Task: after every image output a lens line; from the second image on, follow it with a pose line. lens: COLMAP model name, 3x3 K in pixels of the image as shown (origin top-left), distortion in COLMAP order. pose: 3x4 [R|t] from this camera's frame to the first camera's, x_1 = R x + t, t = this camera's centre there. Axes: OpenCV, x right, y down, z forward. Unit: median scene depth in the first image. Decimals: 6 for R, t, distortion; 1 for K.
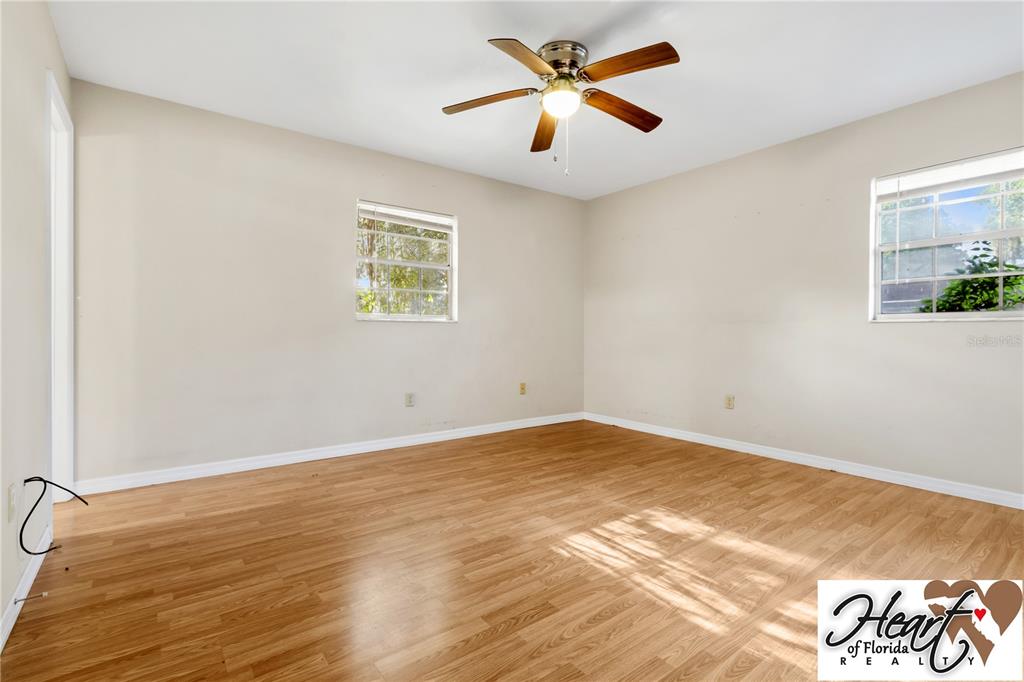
lens RADIAL K [[483.1, 0, 517.0], [0, 483.1, 325.4], [0, 0, 1]] dist [0.000393, -0.000154]
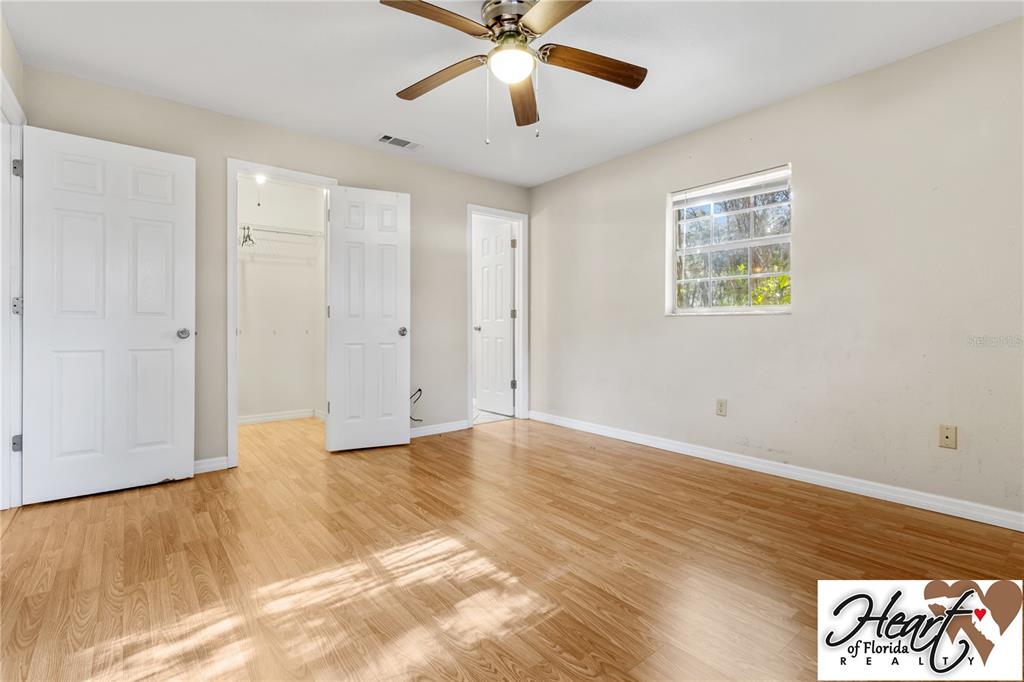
lens RADIAL K [[483.1, 0, 517.0], [0, 483.1, 325.4], [0, 0, 1]] dist [0.000393, -0.000154]
pose [[0.021130, -0.004799, -0.999765, 0.993082], [0.012766, 0.999908, -0.004530, 0.014963], [0.999695, -0.012667, 0.021189, 1.023329]]
